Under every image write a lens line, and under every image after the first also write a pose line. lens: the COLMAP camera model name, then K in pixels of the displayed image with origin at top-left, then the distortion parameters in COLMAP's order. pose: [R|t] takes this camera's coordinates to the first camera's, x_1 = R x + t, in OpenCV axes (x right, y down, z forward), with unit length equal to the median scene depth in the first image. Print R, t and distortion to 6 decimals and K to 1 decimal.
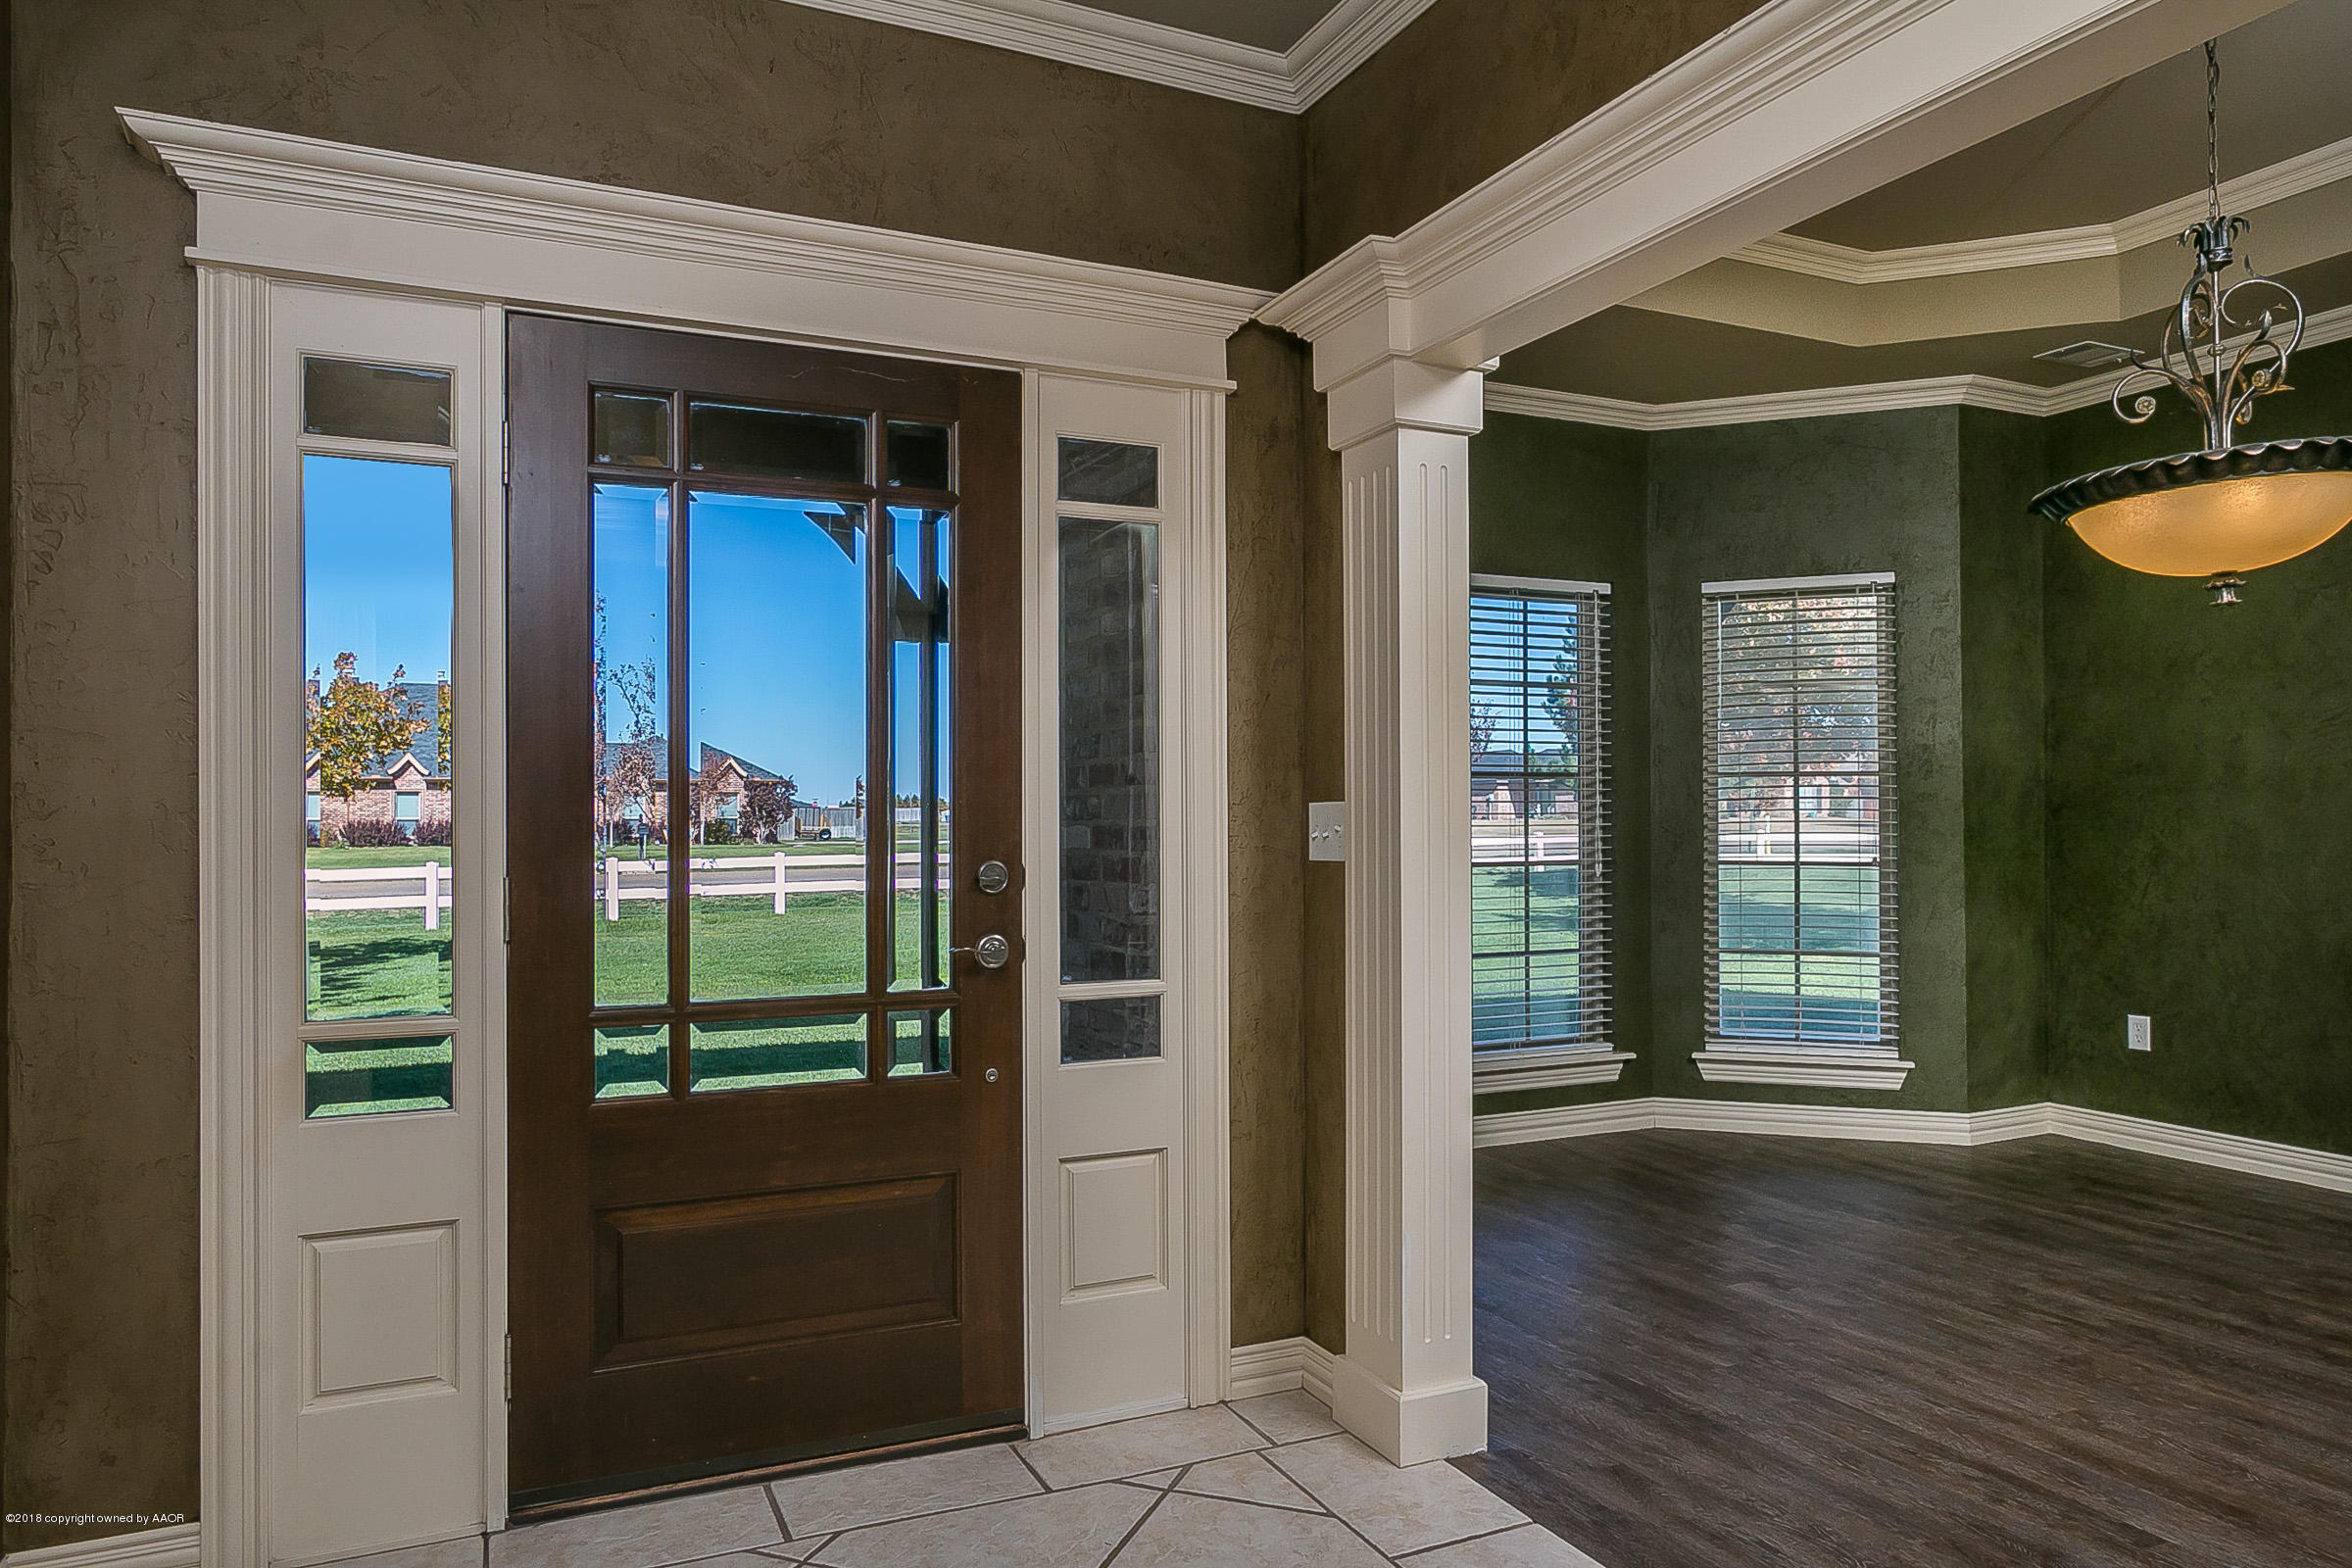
lens RADIAL K [[1543.5, 0, 1172.3], [0, 1543.5, 802.9], [0, 0, 1]] dist [0.000550, 0.005593]
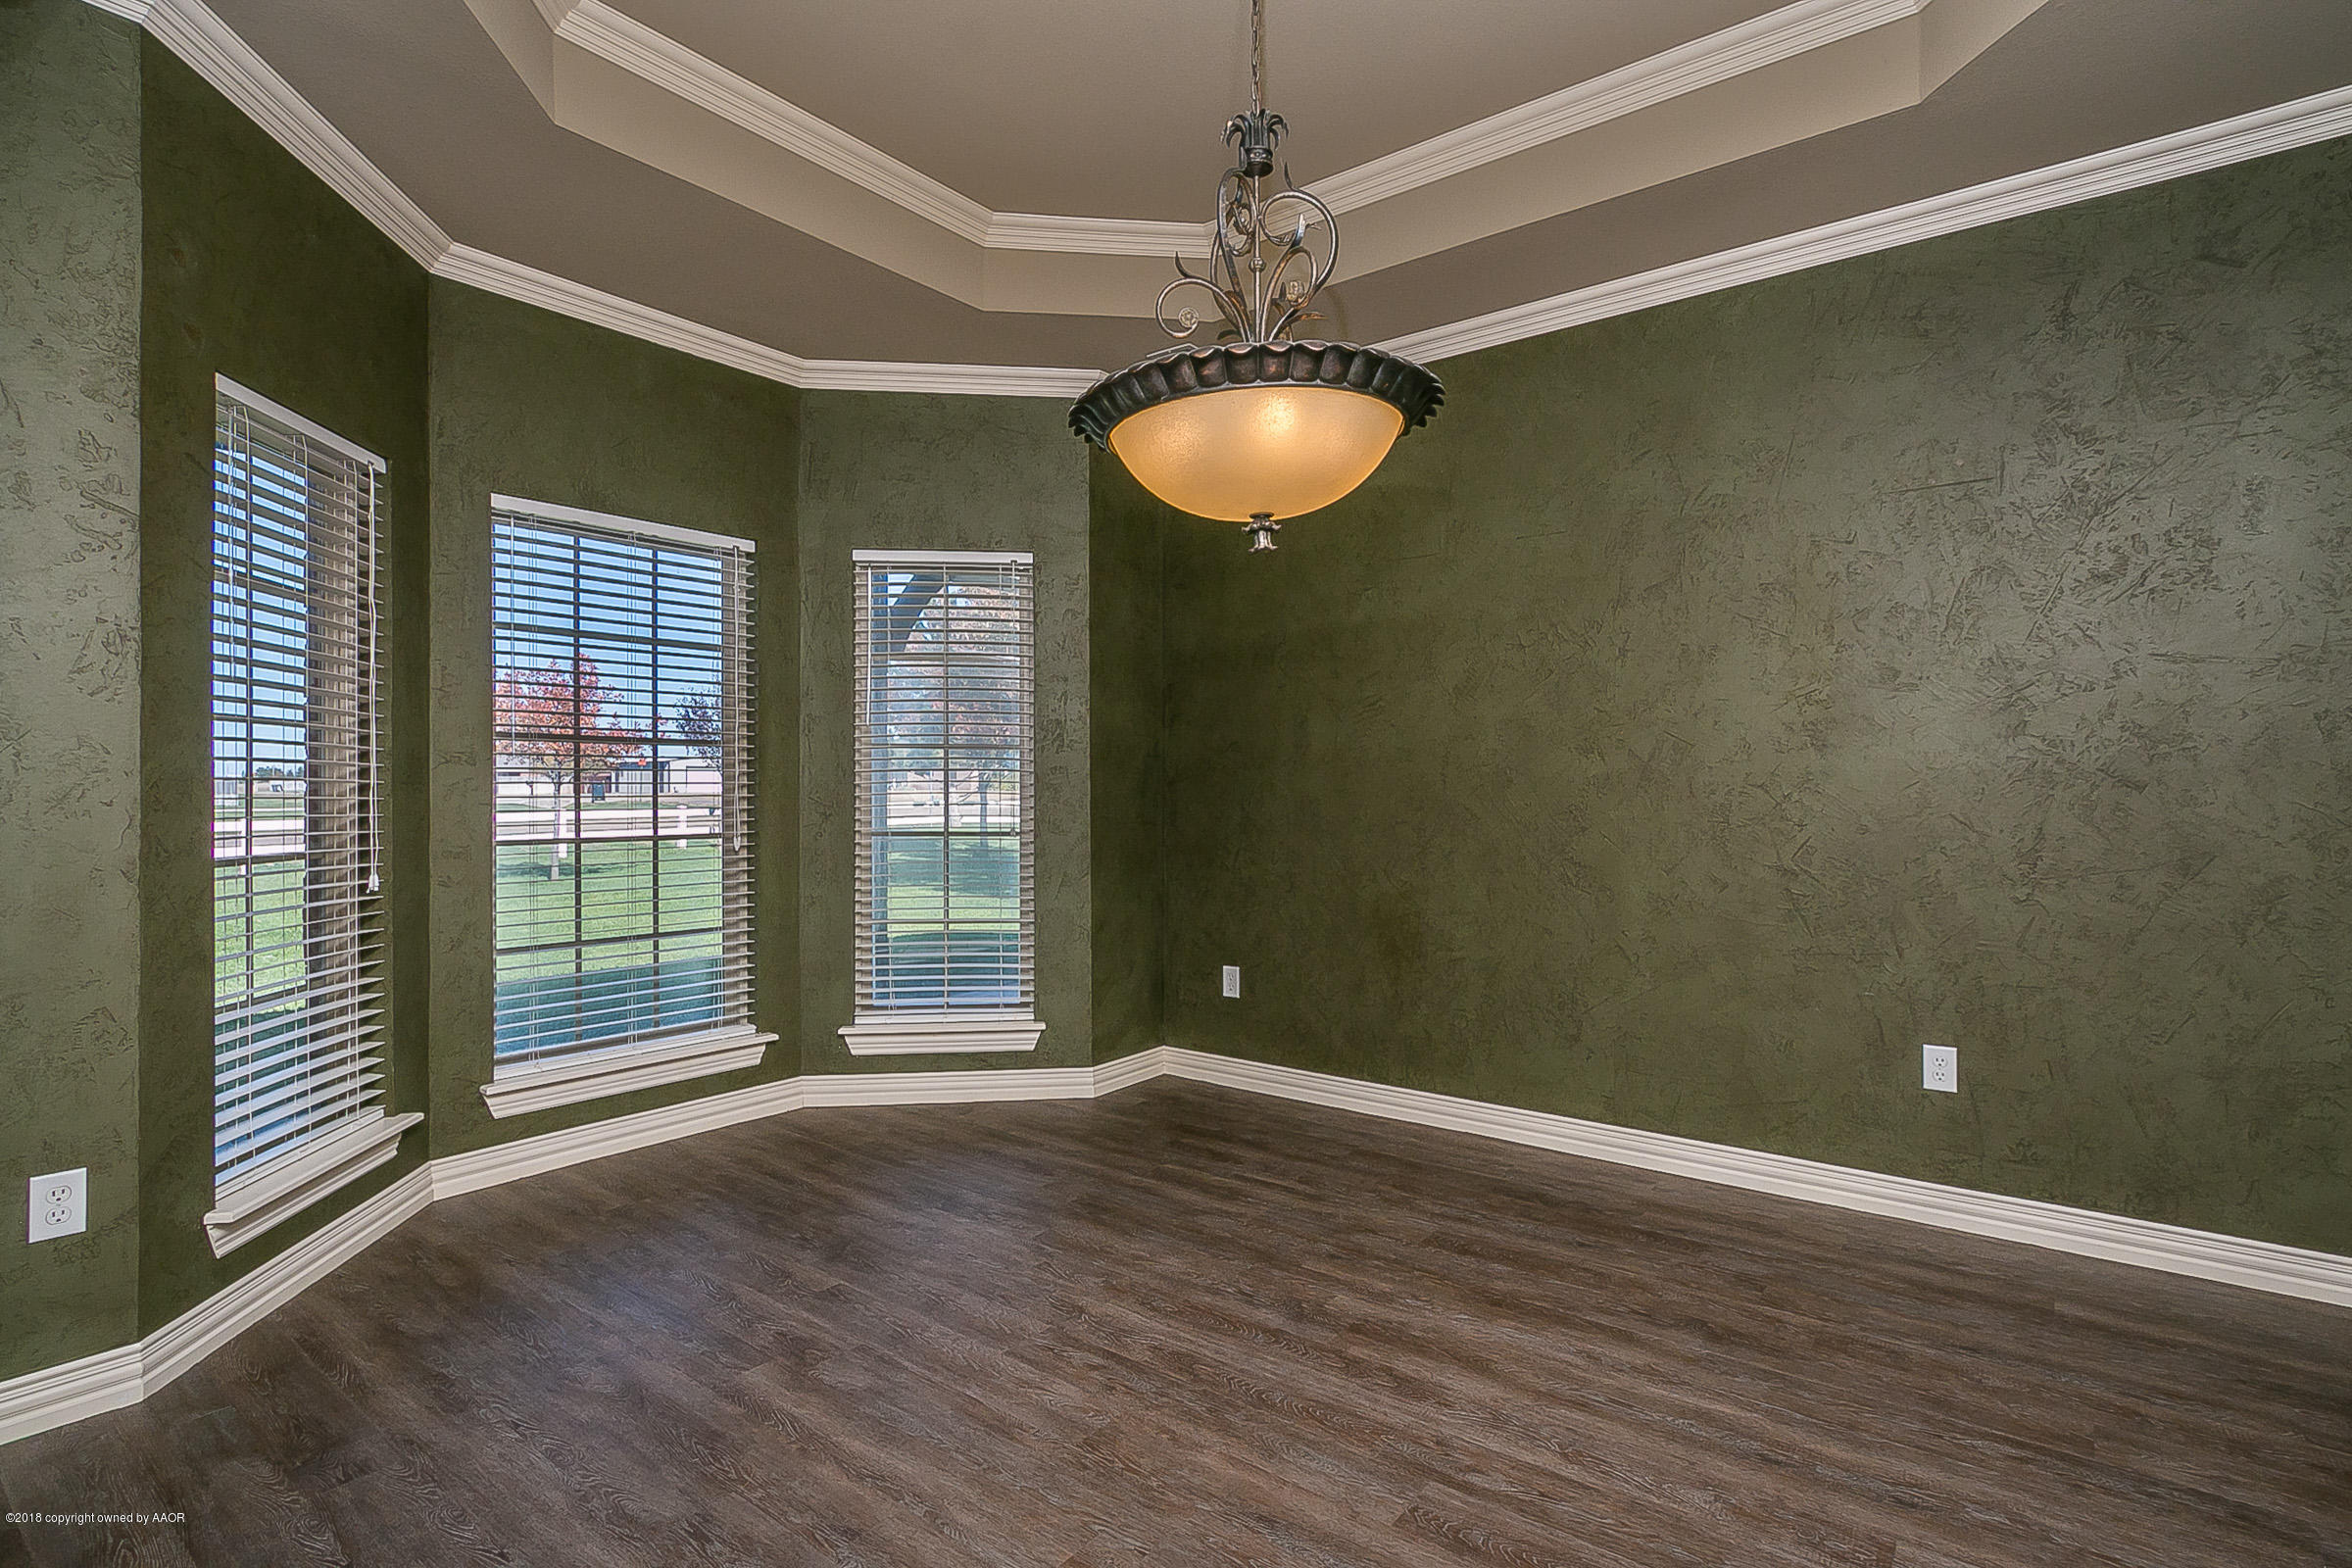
lens RADIAL K [[1171.5, 0, 1176.0], [0, 1171.5, 784.0], [0, 0, 1]] dist [-0.000603, 0.000443]
pose [[0.892956, 0.007384, 0.450084, 0.203604], [-0.009389, 0.999953, 0.002224, 0.003149], [-0.450047, -0.006212, 0.892983, 0.255353]]
